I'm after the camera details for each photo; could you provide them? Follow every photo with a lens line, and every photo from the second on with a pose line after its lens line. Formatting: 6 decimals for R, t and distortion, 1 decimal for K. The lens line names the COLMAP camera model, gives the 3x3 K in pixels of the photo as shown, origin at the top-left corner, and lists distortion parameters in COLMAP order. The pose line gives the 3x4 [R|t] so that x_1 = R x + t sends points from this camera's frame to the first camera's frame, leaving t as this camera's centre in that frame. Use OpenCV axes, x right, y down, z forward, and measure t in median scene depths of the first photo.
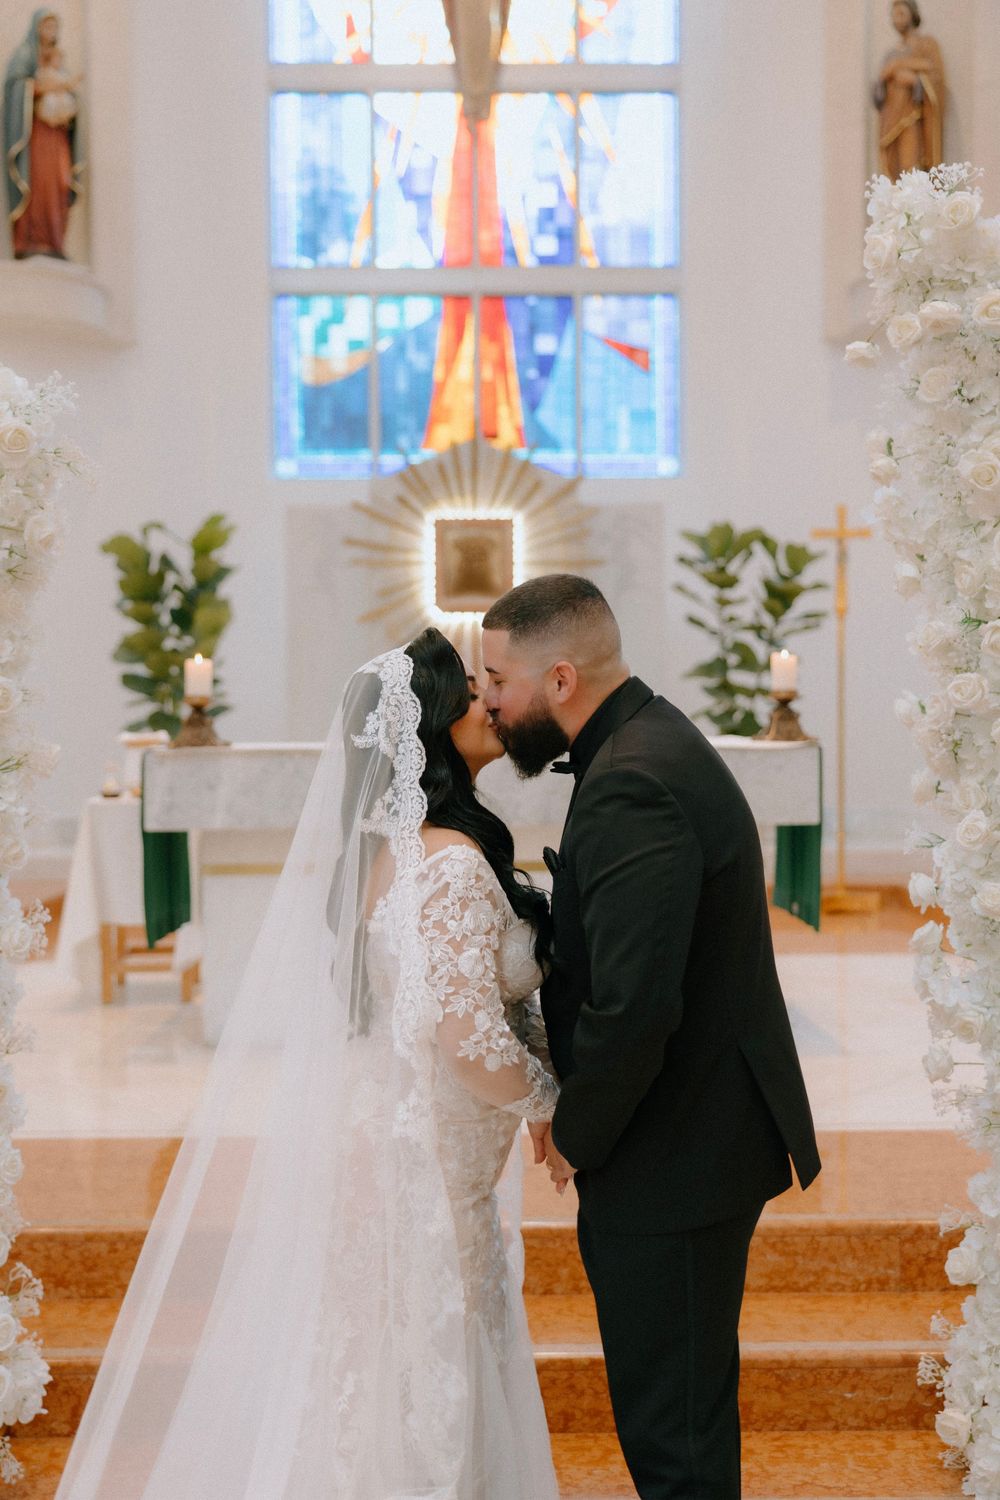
lens RADIAL K [[1651.2, 0, 500.0], [0, 1651.2, 750.0], [0, 0, 1]] dist [-0.001765, -0.004000]
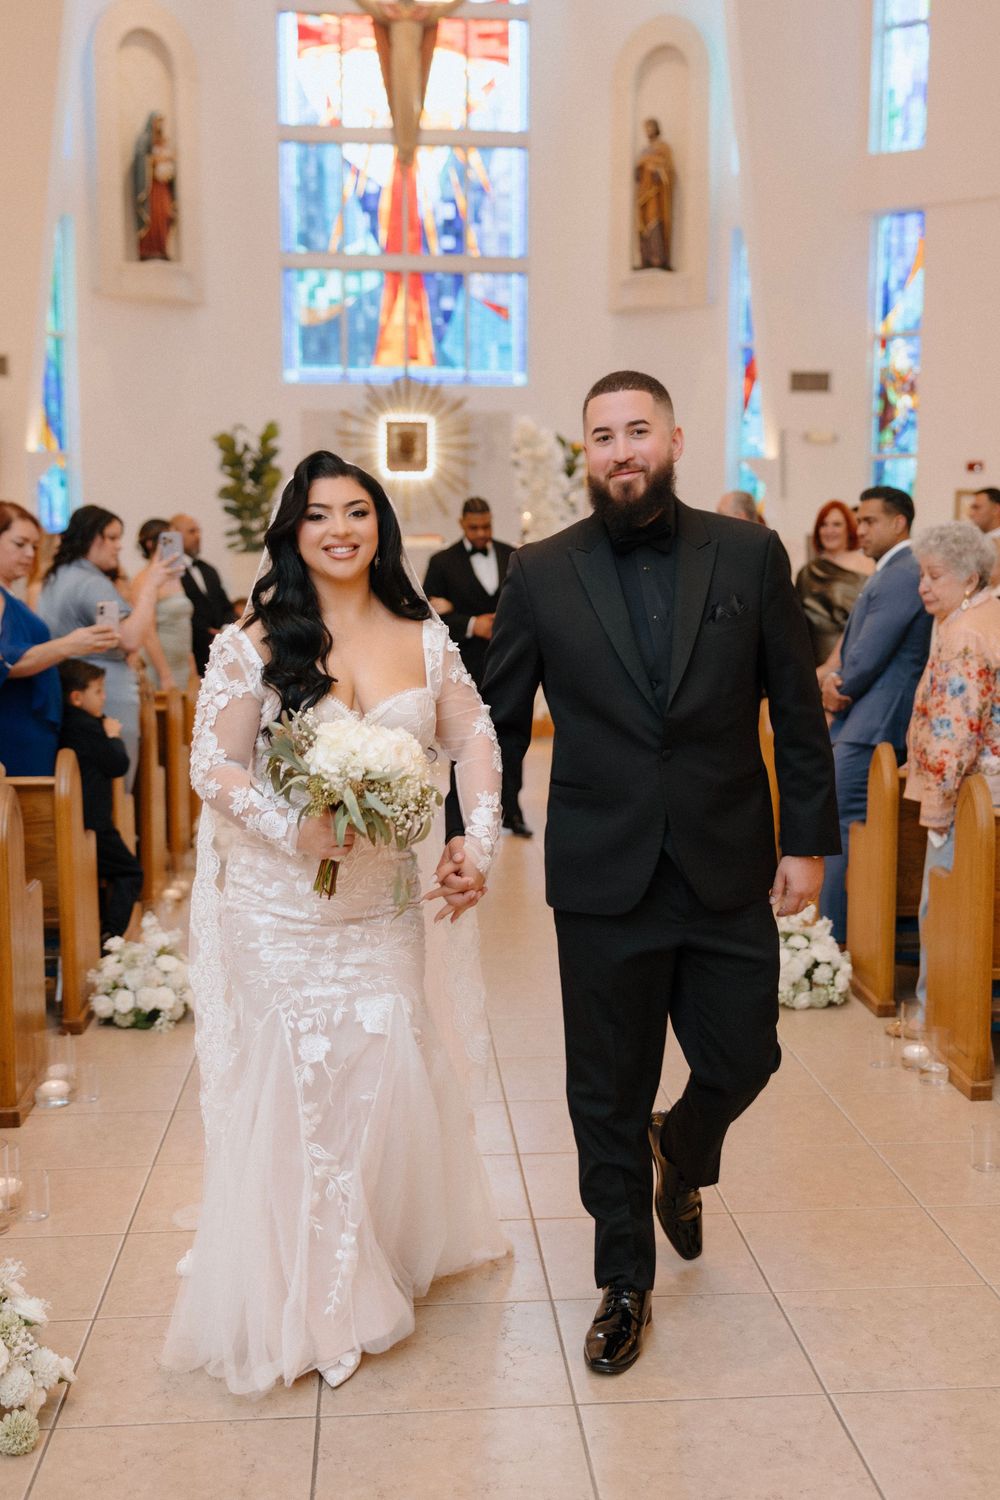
lens RADIAL K [[1530.0, 0, 500.0], [0, 1530.0, 750.0], [0, 0, 1]] dist [-0.018140, -0.010592]
pose [[0.998074, 0.000285, 0.062030, -0.014778], [-0.008383, 0.991435, 0.130335, 0.000407], [-0.061461, -0.130604, 0.989528, -0.593934]]
